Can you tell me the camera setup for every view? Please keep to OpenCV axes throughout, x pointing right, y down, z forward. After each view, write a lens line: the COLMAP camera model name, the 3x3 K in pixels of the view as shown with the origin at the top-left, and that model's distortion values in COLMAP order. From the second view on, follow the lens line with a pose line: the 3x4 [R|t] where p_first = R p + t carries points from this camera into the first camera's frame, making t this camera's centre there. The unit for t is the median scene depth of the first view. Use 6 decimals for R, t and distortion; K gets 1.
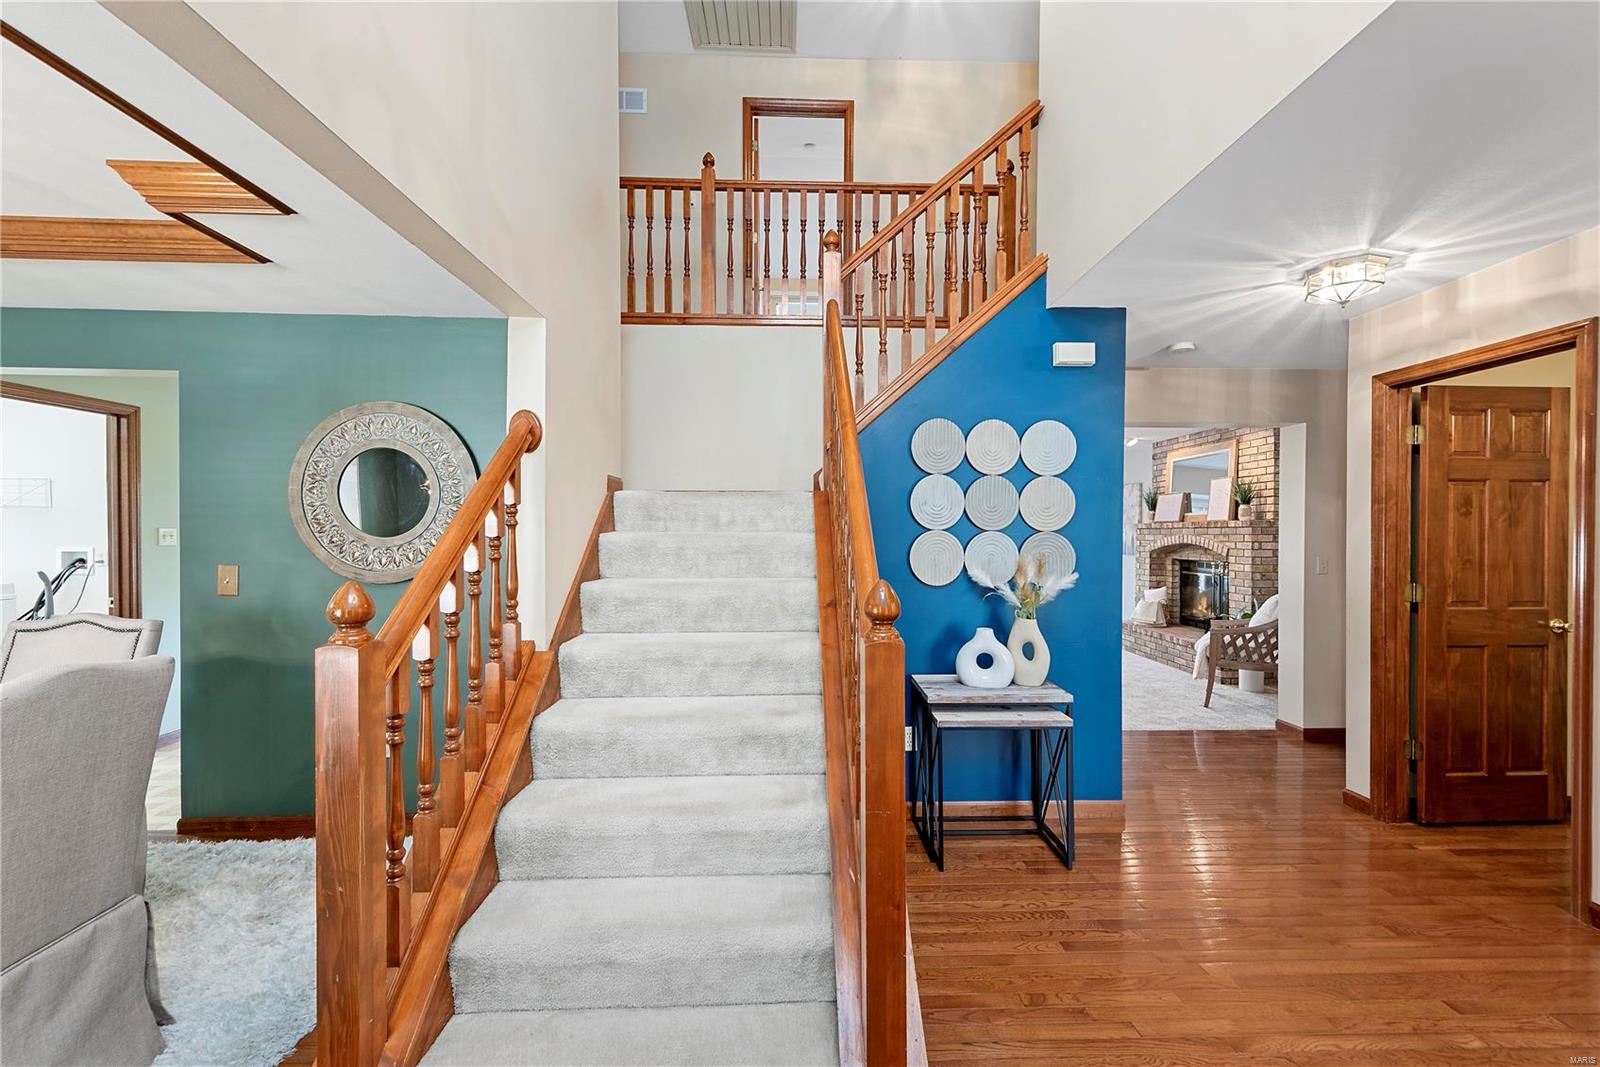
lens RADIAL K [[634.7, 0, 801.5], [0, 634.7, 535.2], [0, 0, 1]] dist [-0.000286, -0.000539]
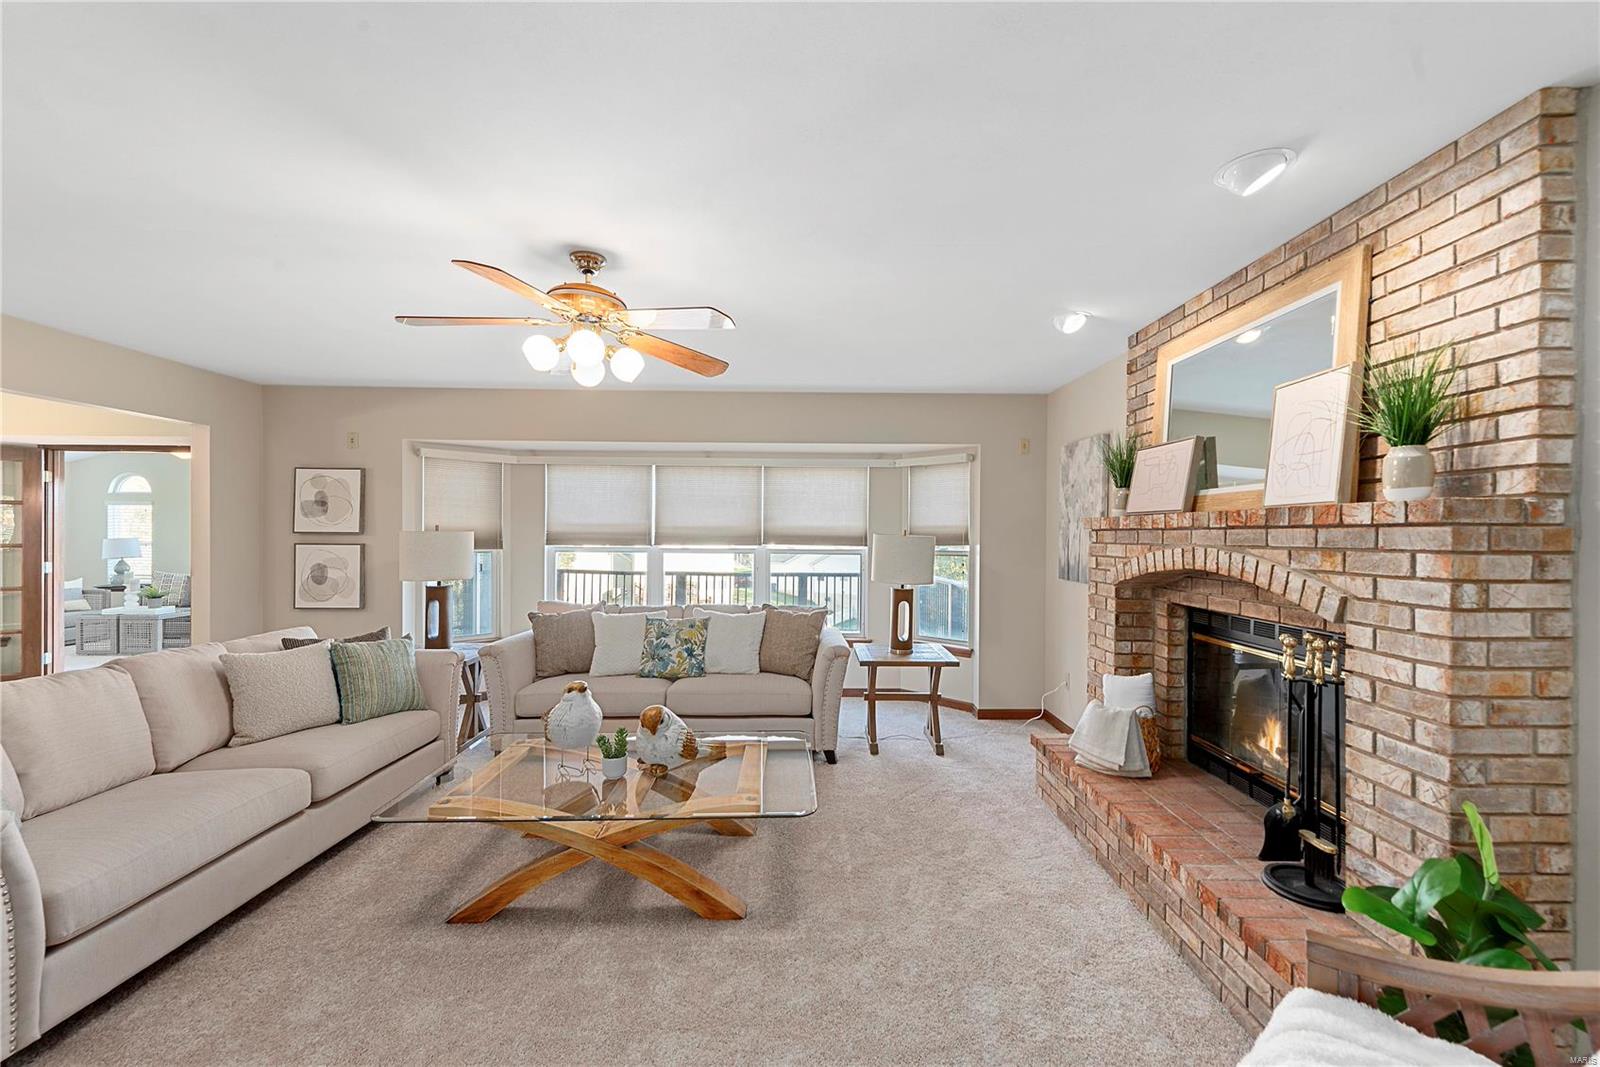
lens RADIAL K [[634.7, 0, 802.8], [0, 634.7, 533.7], [0, 0, 1]] dist [-0.000286, -0.000539]
pose [[0.999703, 0.006159, -0.023579, 0.370050], [-0.006236, 0.999975, -0.003184, -0.005210], [0.023559, 0.003330, 0.999717, 0.605027]]
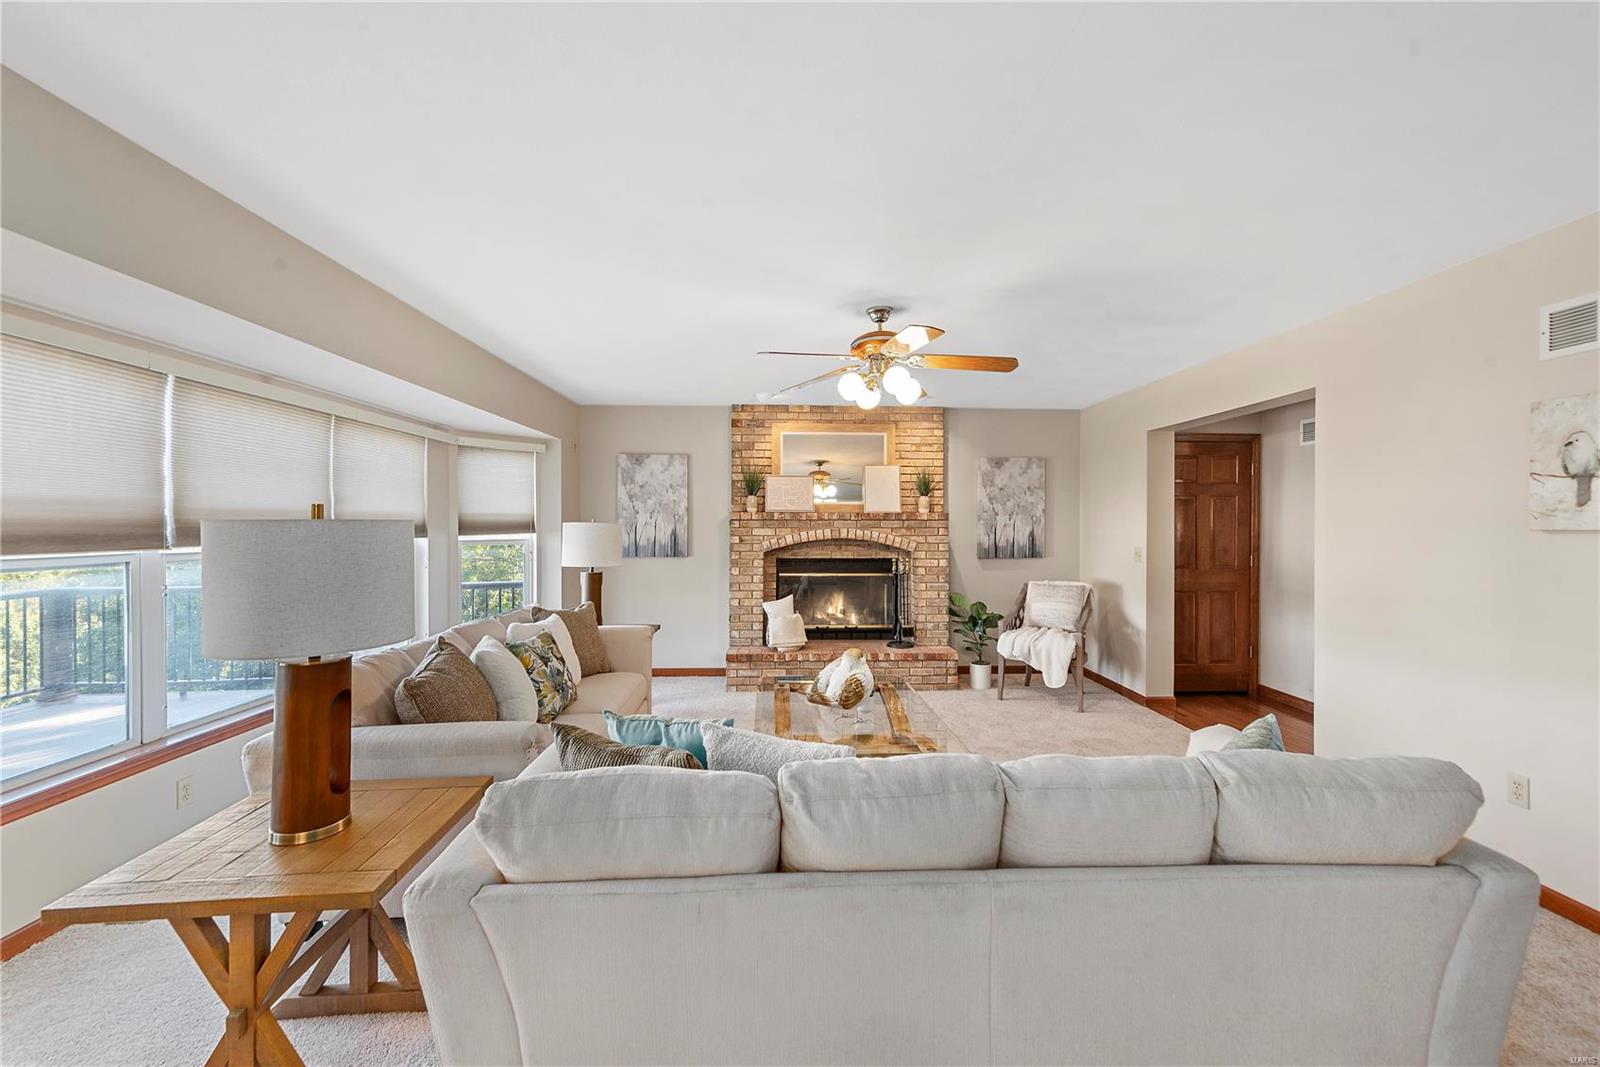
lens RADIAL K [[634.7, 0, 804.0], [0, 634.7, 527.6], [0, 0, 1]] dist [-0.000286, -0.000539]
pose [[-0.023198, -0.000552, 0.999731, -0.206291], [0.001698, 0.999998, 0.000592, -0.001908], [-0.999729, 0.001711, -0.023197, 1.024871]]
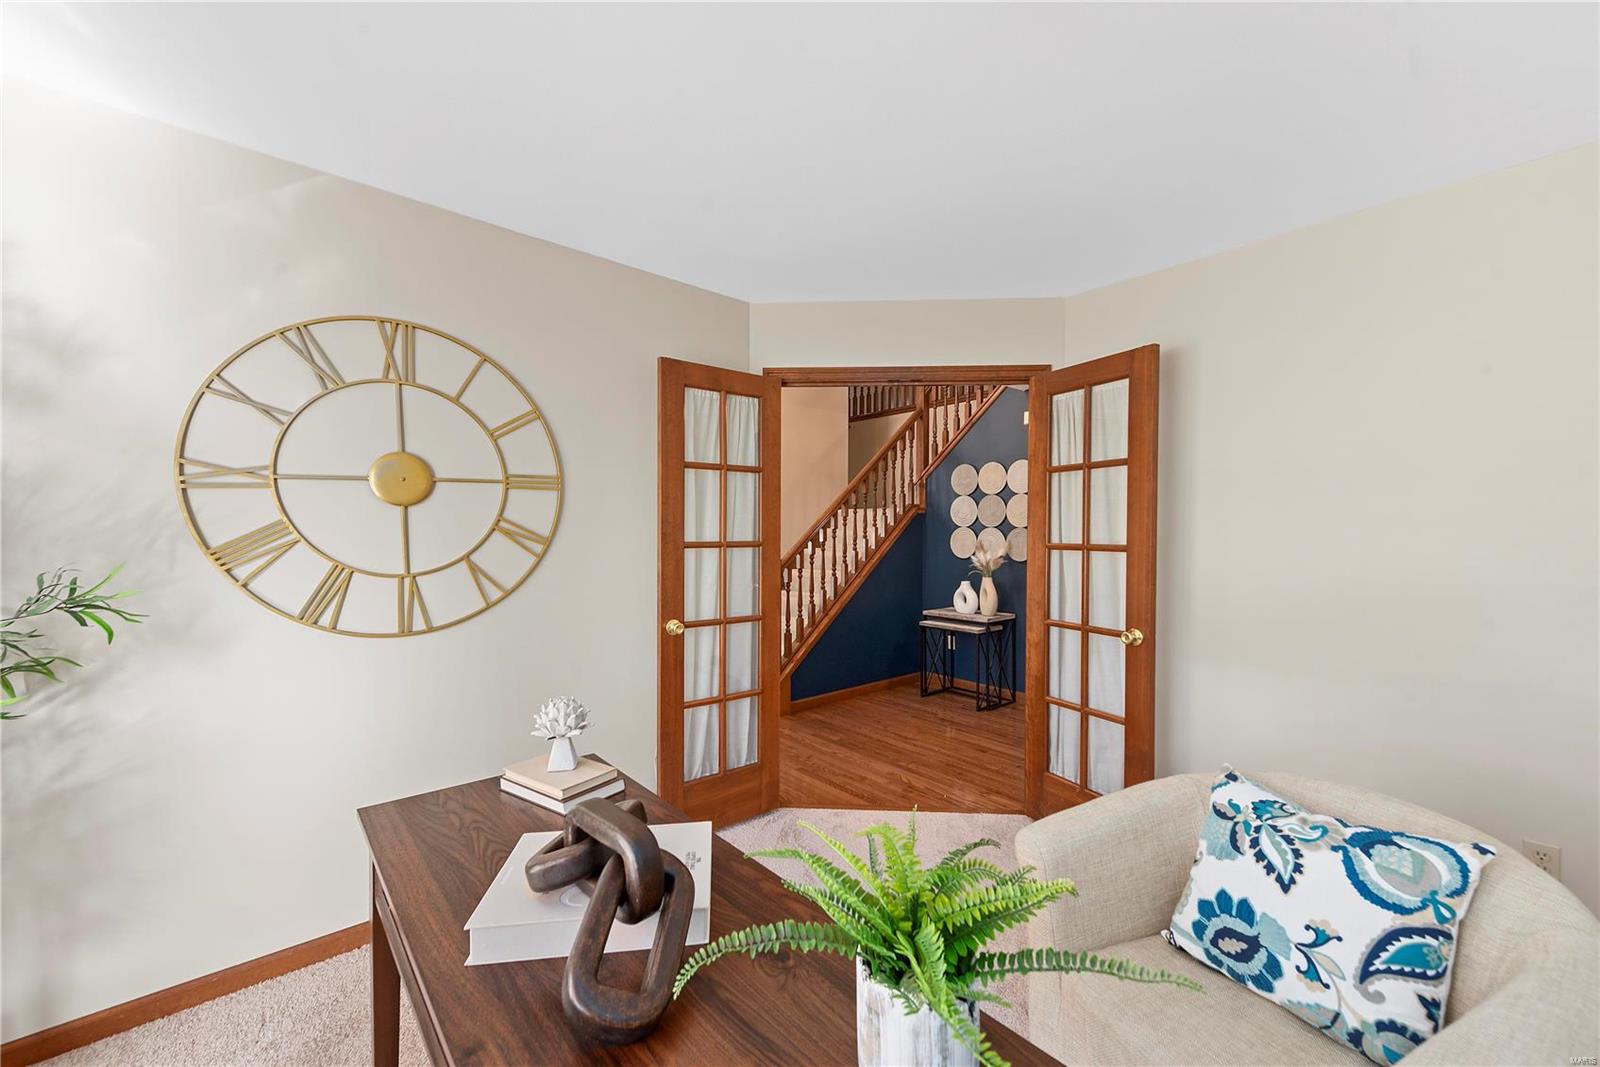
lens RADIAL K [[634.7, 0, 801.7], [0, 634.7, 535.2], [0, 0, 1]] dist [-0.000286, -0.000539]
pose [[0.632967, 0.005225, -0.774161, 1.415405], [-0.003735, 0.999986, 0.003696, 0.010862], [0.774170, 0.000552, 0.632978, -0.520586]]
